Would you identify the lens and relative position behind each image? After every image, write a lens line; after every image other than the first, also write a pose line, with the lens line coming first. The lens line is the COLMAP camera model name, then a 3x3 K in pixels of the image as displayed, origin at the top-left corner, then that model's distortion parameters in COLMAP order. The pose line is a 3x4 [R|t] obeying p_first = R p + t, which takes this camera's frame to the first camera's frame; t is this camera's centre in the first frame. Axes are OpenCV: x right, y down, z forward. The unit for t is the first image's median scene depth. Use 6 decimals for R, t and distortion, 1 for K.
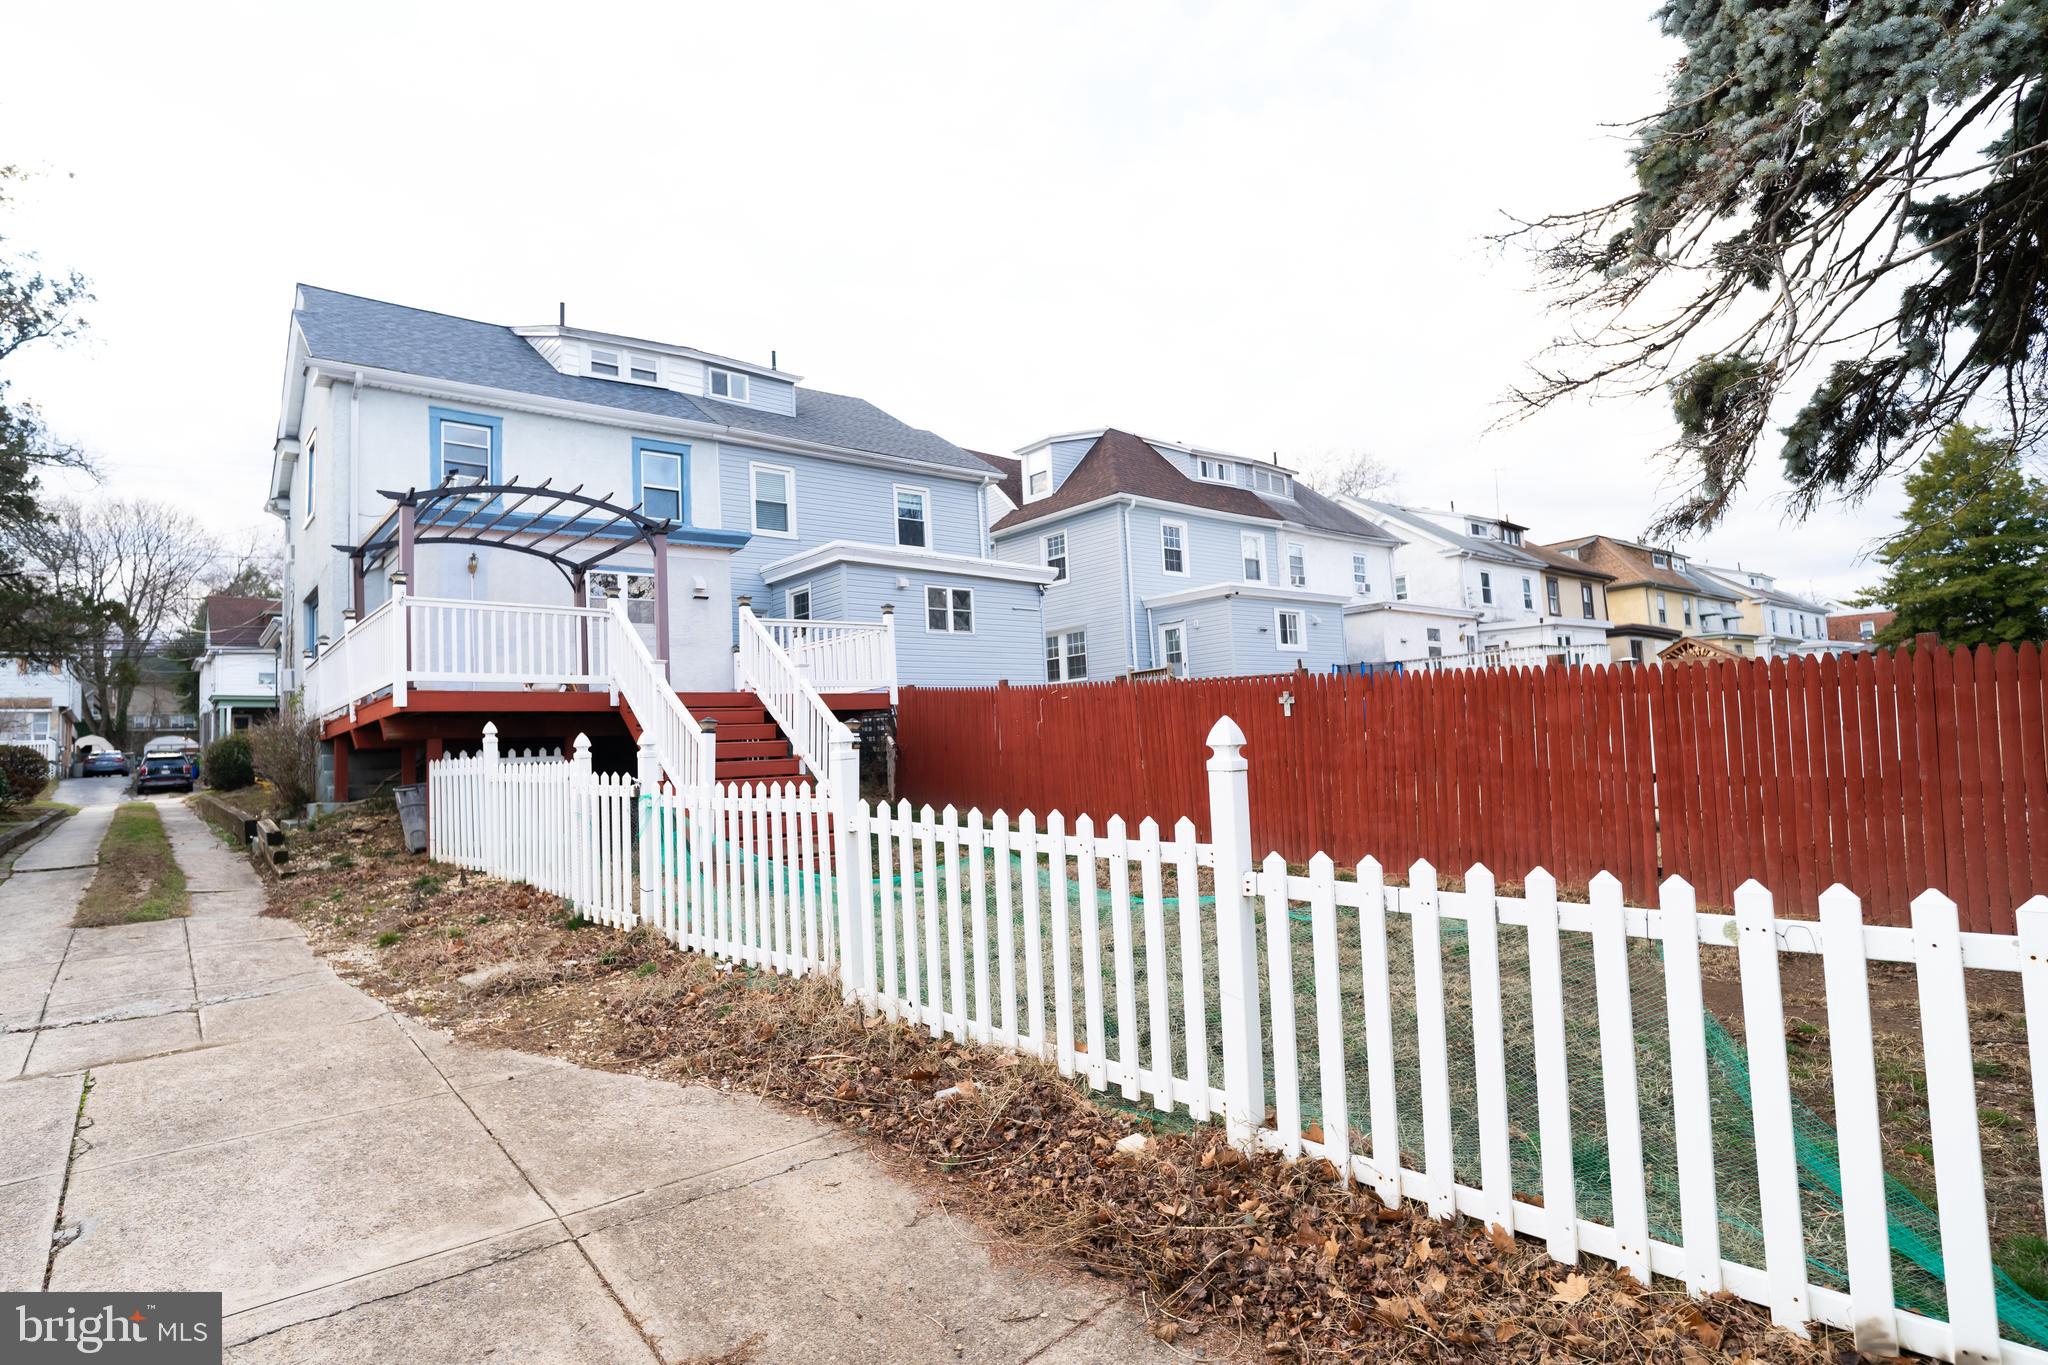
lens RADIAL K [[1011.2, 0, 1035.3], [0, 1011.2, 696.1], [0, 0, 1]] dist [-0.002999, -0.000576]
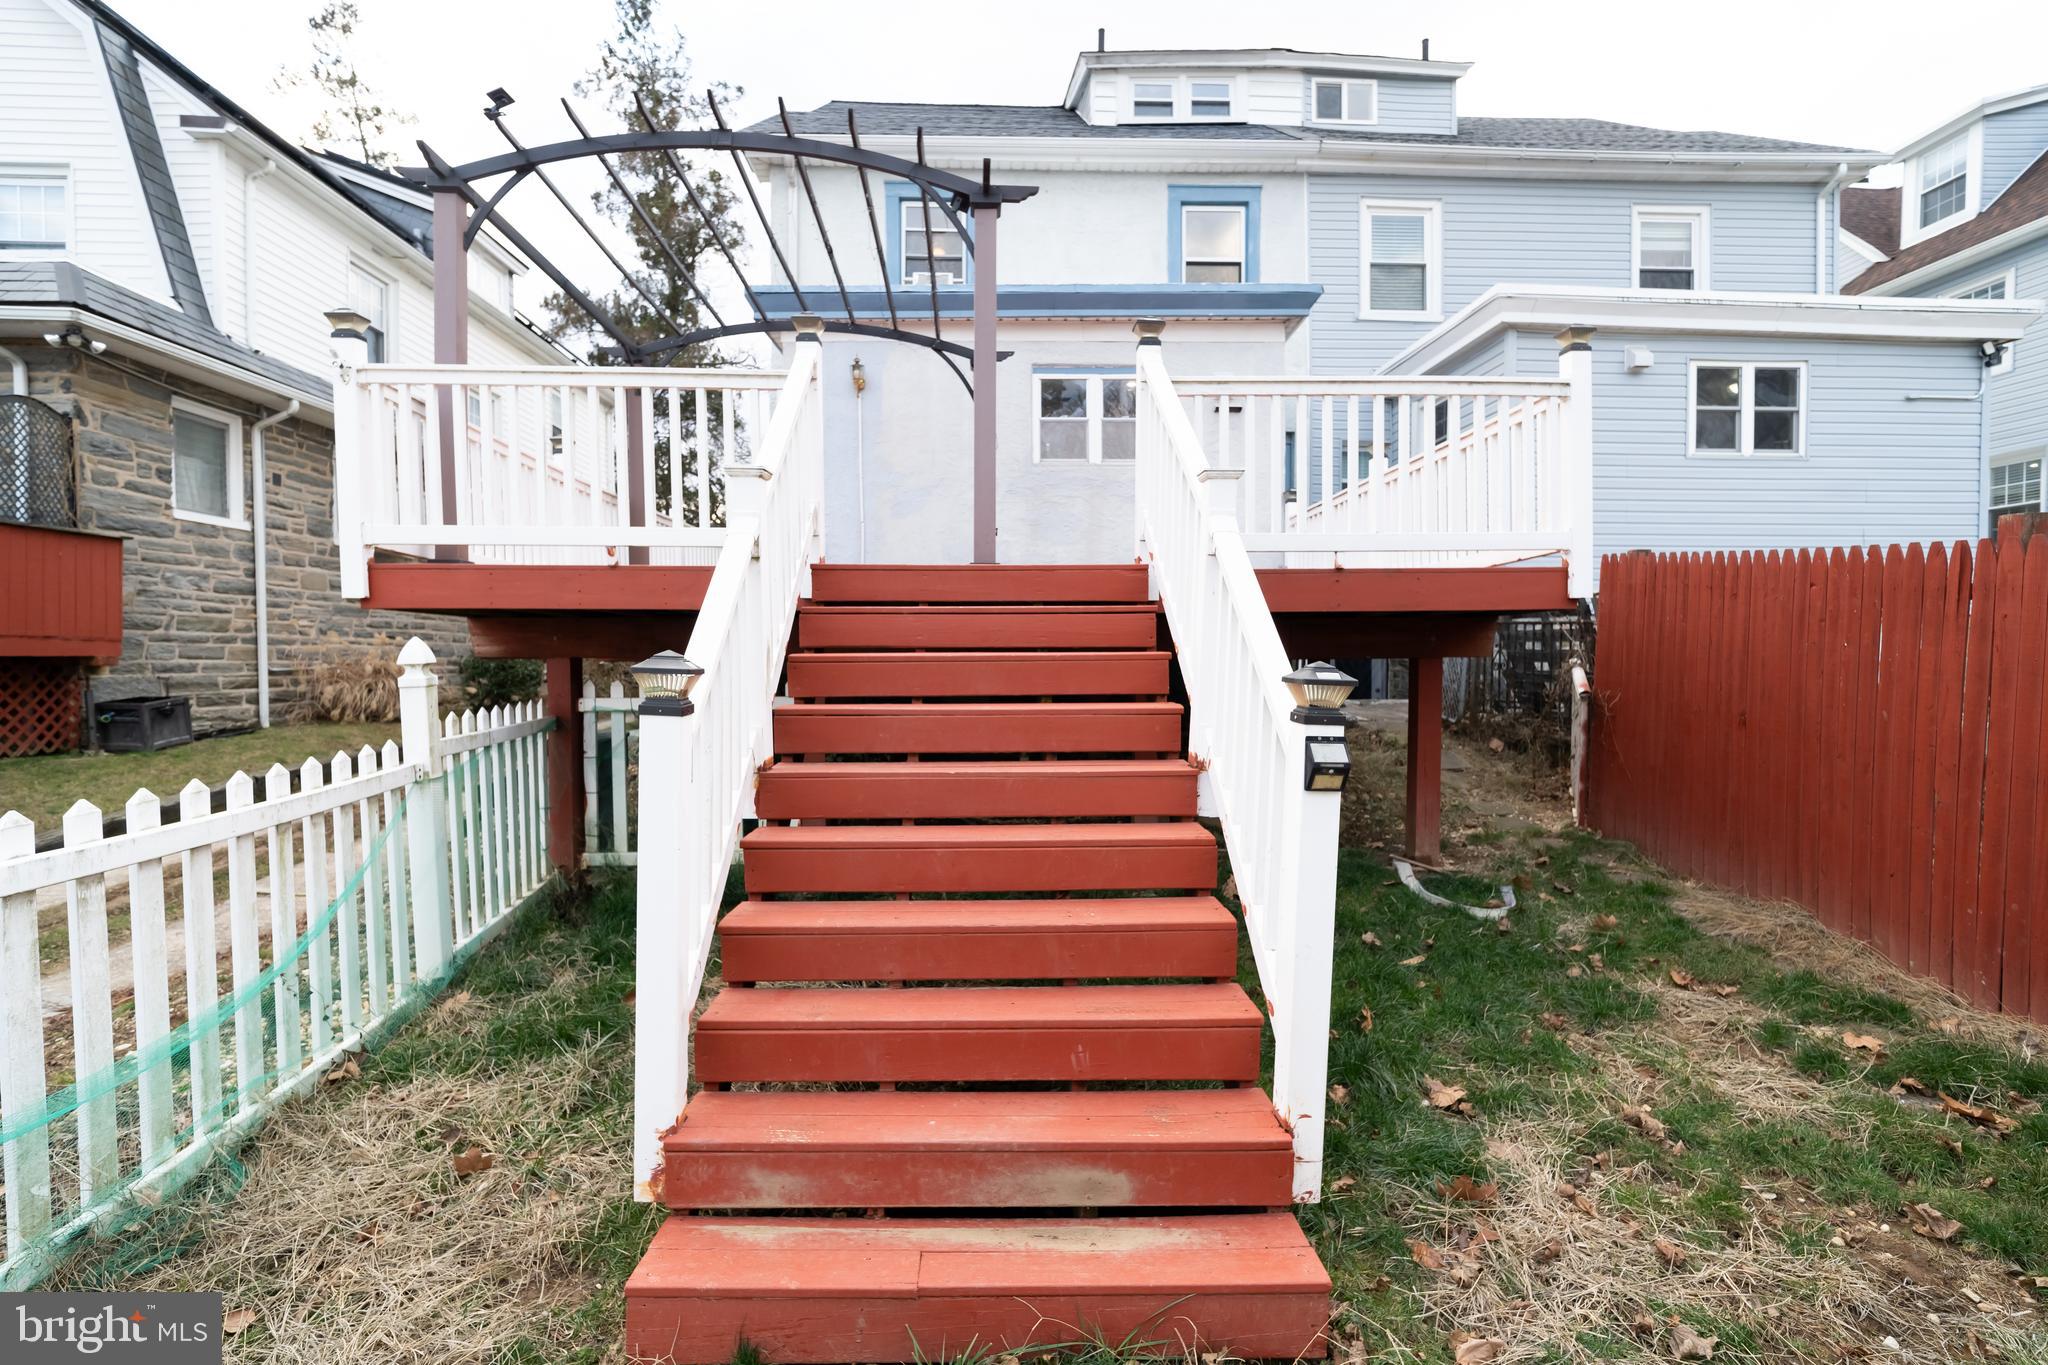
lens RADIAL K [[945.4, 0, 1018.6], [0, 945.4, 671.6], [0, 0, 1]] dist [-0.002277, 0.000229]
pose [[0.756855, 0.061278, -0.650704, -0.045840], [0.000972, 0.995488, 0.094878, 0.001244], [0.653582, -0.072441, 0.753381, 0.401542]]
